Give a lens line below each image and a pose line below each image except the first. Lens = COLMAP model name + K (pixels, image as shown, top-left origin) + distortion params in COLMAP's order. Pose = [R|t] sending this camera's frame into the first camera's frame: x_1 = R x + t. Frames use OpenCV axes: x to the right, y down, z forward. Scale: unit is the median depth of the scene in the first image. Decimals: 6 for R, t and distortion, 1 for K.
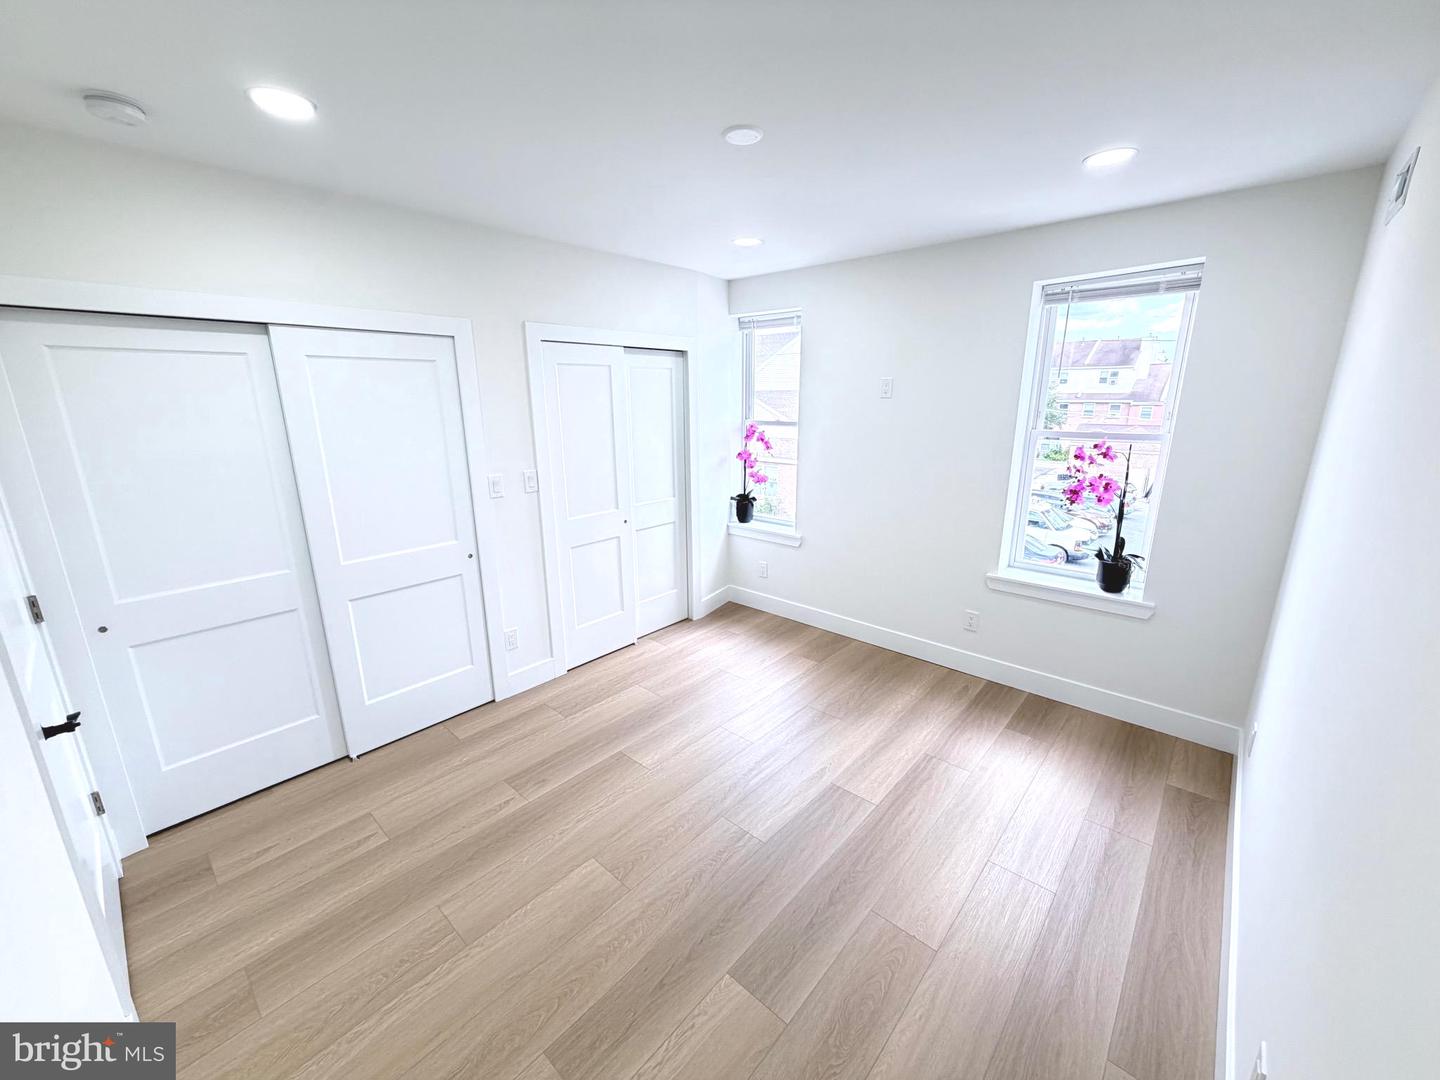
lens RADIAL K [[576.1, 0, 721.6], [0, 576.1, 541.3], [0, 0, 1]] dist [0.000834, -0.001043]
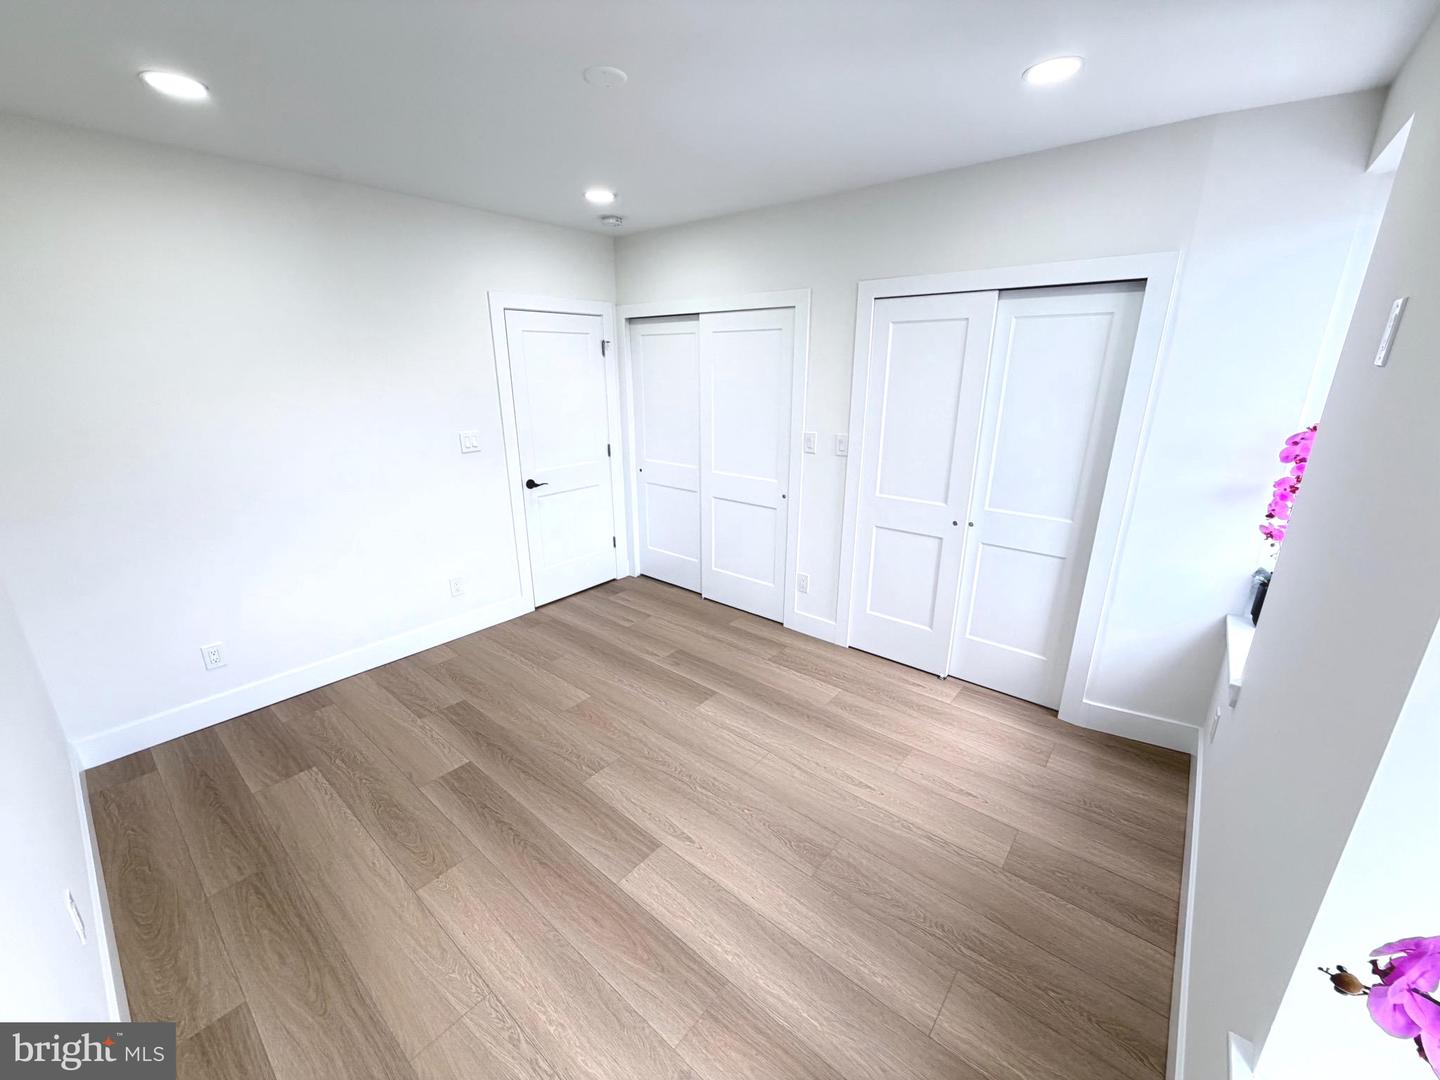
lens RADIAL K [[576.1, 0, 710.9], [0, 576.1, 543.1], [0, 0, 1]] dist [0.000834, -0.001043]
pose [[0.022240, 0.306645, -0.951564, 0.783721], [-0.245830, 0.924254, 0.292099, -0.213116], [0.969058, 0.227427, 0.095938, 0.836752]]
